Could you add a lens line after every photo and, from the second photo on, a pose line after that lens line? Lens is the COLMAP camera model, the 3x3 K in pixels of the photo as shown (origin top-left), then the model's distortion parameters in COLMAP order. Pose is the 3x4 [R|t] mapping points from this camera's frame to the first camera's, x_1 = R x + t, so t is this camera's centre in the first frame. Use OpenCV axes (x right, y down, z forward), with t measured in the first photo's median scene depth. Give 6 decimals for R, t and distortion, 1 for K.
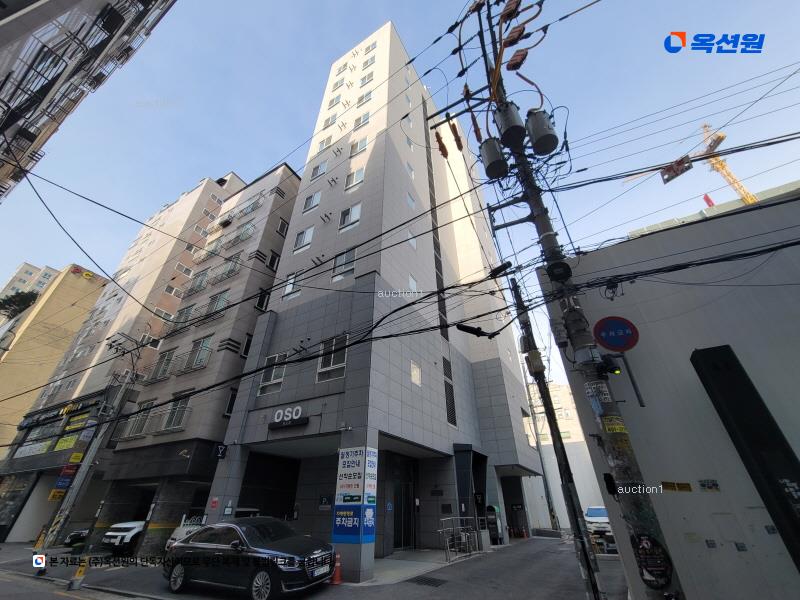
lens RADIAL K [[324.1, 0, 401.7], [0, 324.1, 300.1], [0, 0, 1]] dist [-0.003071, -0.000586]
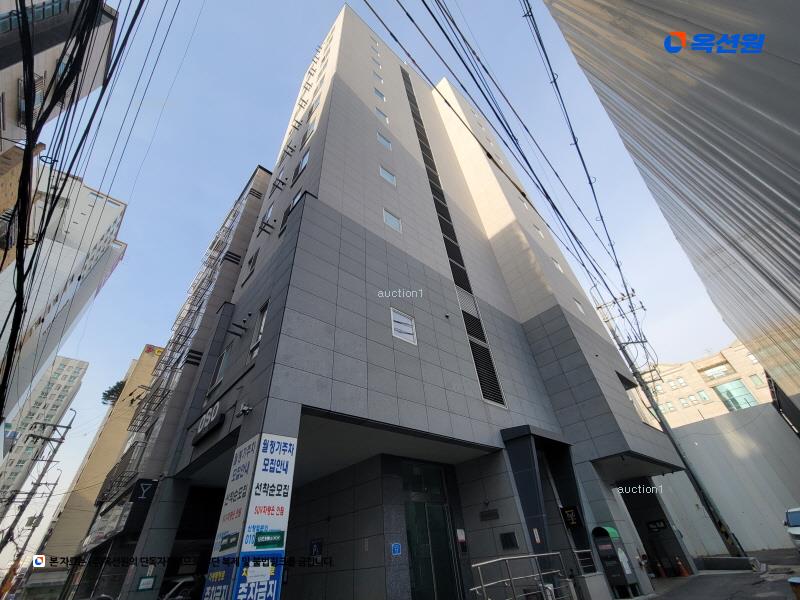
lens RADIAL K [[324.1, 0, 403.9], [0, 324.1, 298.2], [0, 0, 1]] dist [-0.003071, -0.000586]
pose [[0.947656, -0.257124, -0.189305, 0.170228], [0.237733, 0.963983, -0.119248, 0.233815], [0.213148, 0.068002, 0.974651, 0.343299]]
